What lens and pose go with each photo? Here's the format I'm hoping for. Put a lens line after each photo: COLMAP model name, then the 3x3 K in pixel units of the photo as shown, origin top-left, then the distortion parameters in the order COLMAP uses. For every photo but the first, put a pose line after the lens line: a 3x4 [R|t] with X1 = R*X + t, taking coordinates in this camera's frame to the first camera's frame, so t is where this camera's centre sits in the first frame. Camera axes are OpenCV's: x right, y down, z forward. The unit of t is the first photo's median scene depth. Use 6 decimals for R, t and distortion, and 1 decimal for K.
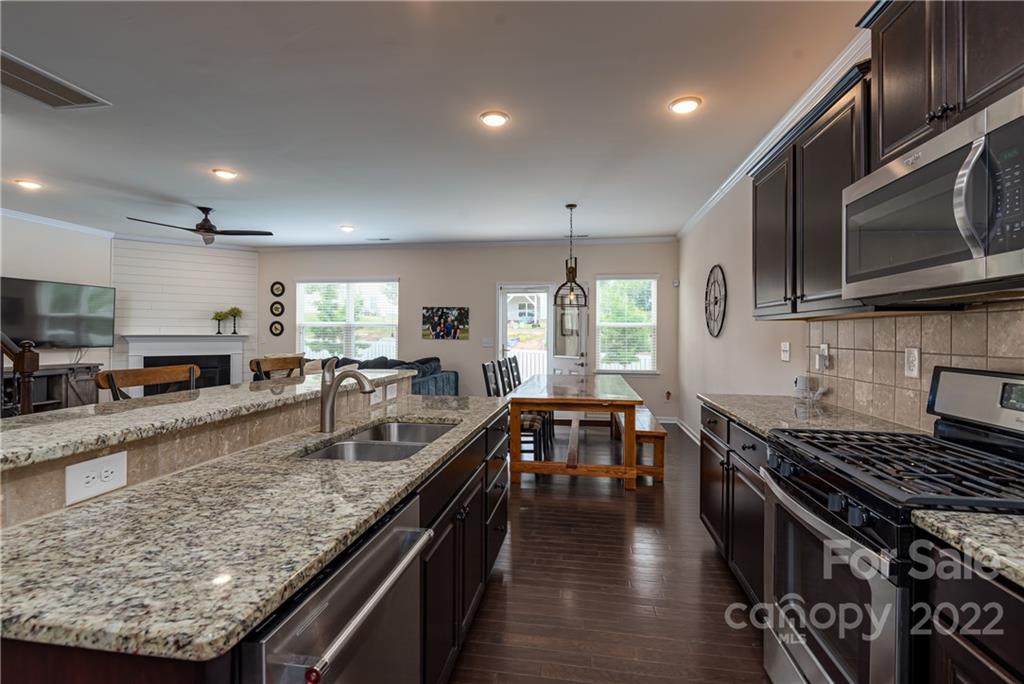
lens RADIAL K [[461.0, 0, 512.5], [0, 461.0, 336.6], [0, 0, 1]] dist [0.001204, 0.000372]
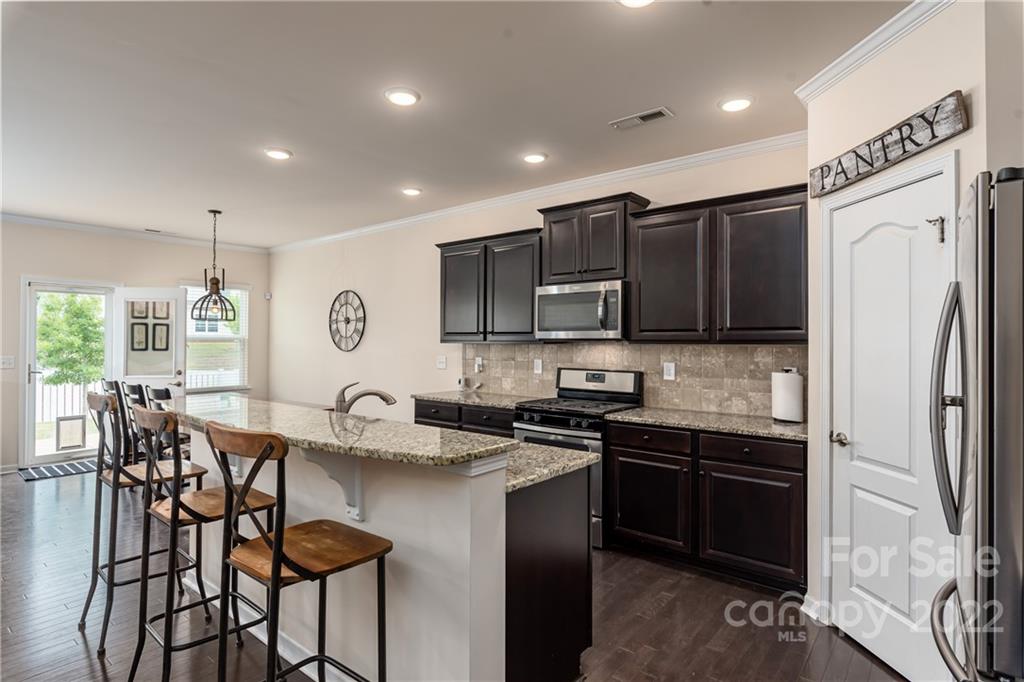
lens RADIAL K [[531.8, 0, 511.8], [0, 531.8, 337.6], [0, 0, 1]] dist [-0.005128, -0.000825]
pose [[0.503420, 0.006197, 0.864020, -0.346586], [0.001466, 0.999967, -0.008026, -0.015119], [-0.864041, 0.005307, 0.503394, -0.034120]]
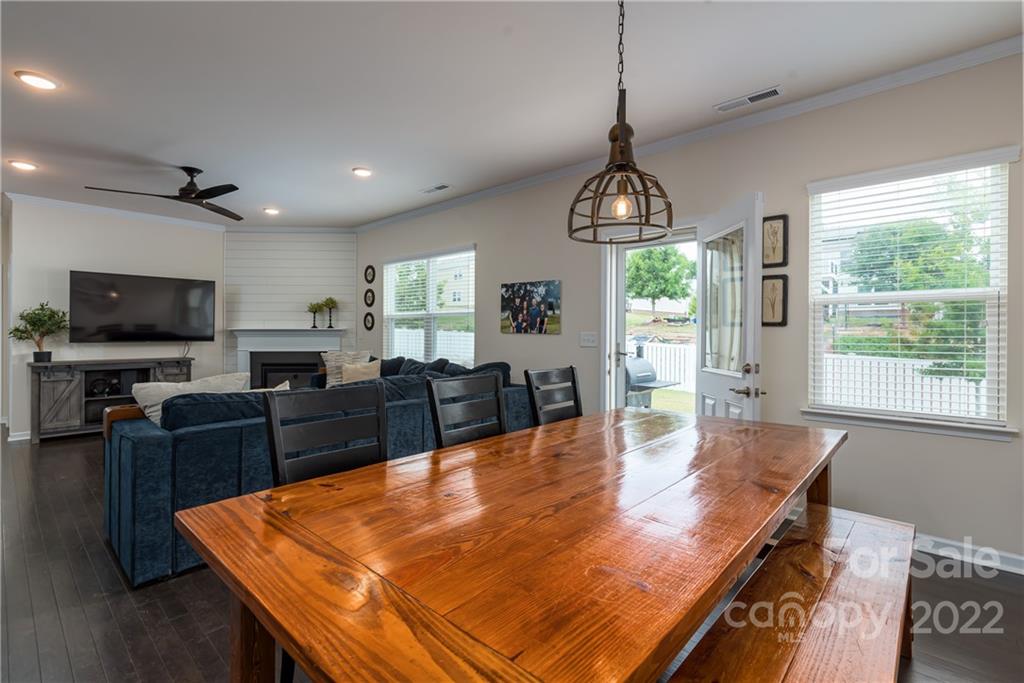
lens RADIAL K [[472.1, 0, 503.9], [0, 472.1, 339.2], [0, 0, 1]] dist [0.002728, 0.000139]
pose [[0.830629, 0.005708, -0.556797, 0.181793], [-0.000853, 0.999959, 0.008978, 0.007459], [0.556826, -0.006982, 0.830600, 0.453989]]
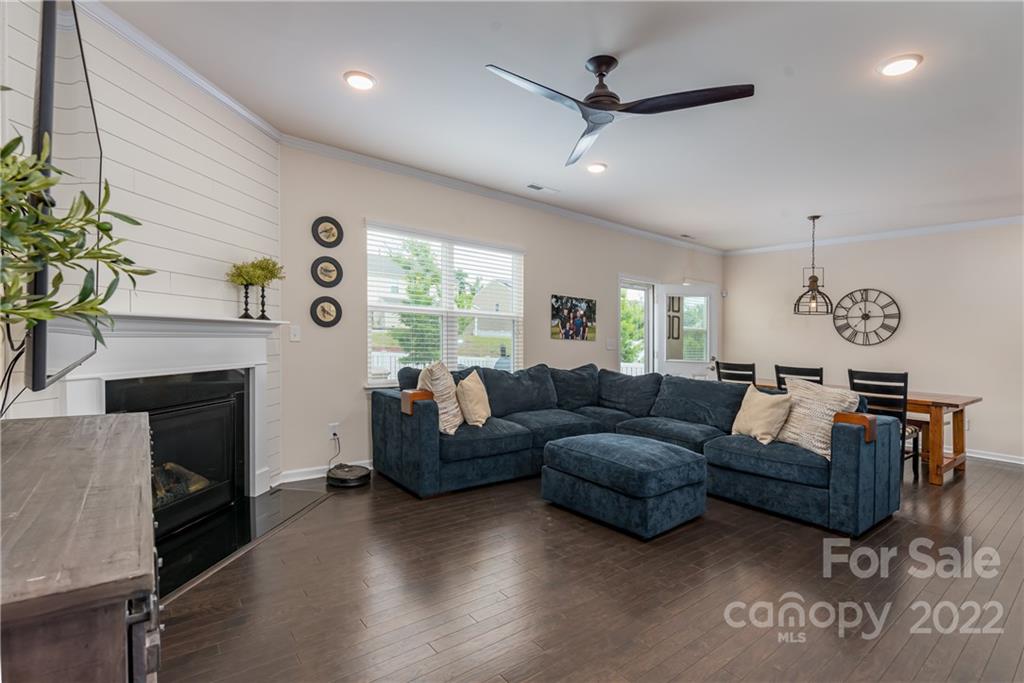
lens RADIAL K [[496.5, 0, 507.6], [0, 496.5, 347.1], [0, 0, 1]] dist [-0.003166, -0.000406]
pose [[0.673688, 0.004786, 0.739000, -0.827287], [-0.027773, 0.999437, 0.018846, 0.005392], [-0.738493, -0.033220, 0.673442, 0.531757]]
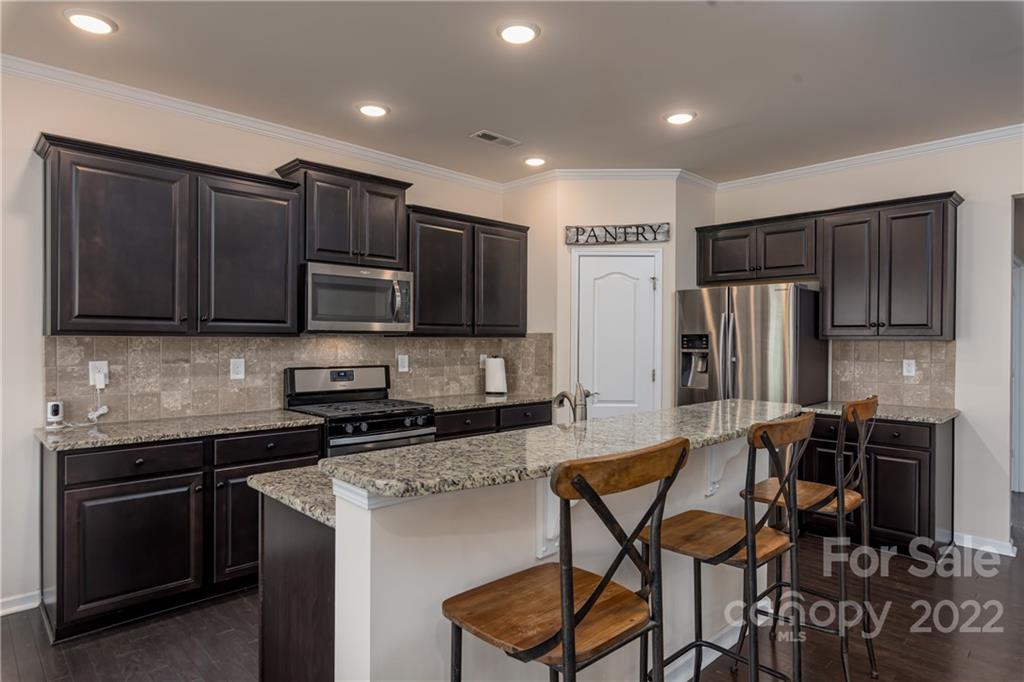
lens RADIAL K [[578.4, 0, 512.0], [0, 578.4, 341.0], [0, 0, 1]] dist [0.002152, 0.000296]
pose [[-0.794951, -0.010011, 0.606591, -0.258096], [-0.005305, 0.999940, 0.009549, -0.015005], [-0.606650, 0.004373, -0.794957, 0.515851]]
